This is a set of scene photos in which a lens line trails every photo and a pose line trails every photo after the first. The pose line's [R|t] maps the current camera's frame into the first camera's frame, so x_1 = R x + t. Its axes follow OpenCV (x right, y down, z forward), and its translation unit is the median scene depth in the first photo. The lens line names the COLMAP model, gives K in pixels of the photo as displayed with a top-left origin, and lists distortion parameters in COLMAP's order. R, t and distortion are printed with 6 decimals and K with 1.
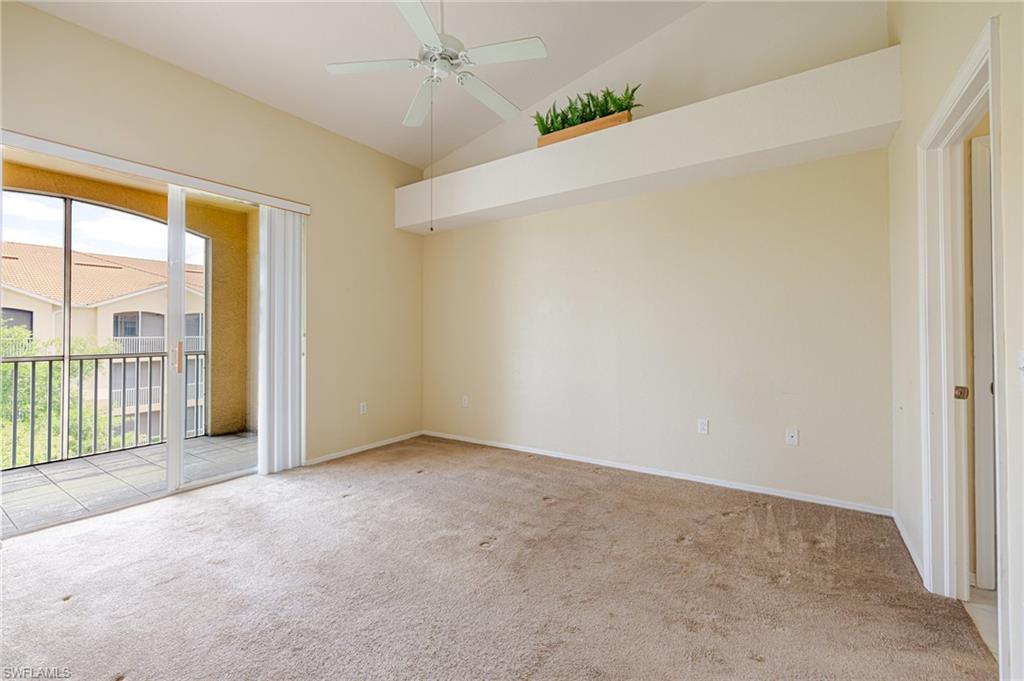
lens RADIAL K [[436.6, 0, 502.5], [0, 436.6, 330.9], [0, 0, 1]] dist [-0.002332, 0.000214]
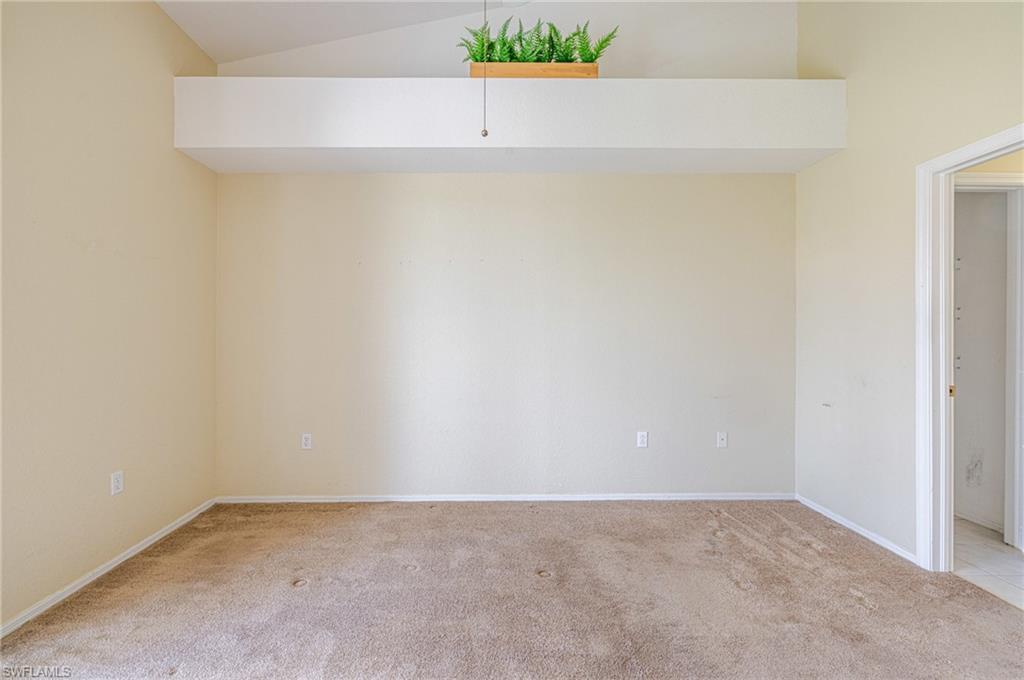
lens RADIAL K [[442.4, 0, 489.2], [0, 442.4, 339.5], [0, 0, 1]] dist [-0.001408, 0.001088]
pose [[0.814669, 0.000689, 0.579925, -0.335739], [-0.006857, 0.999941, 0.008445, 0.003299], [-0.579885, -0.010857, 0.814626, 0.417780]]
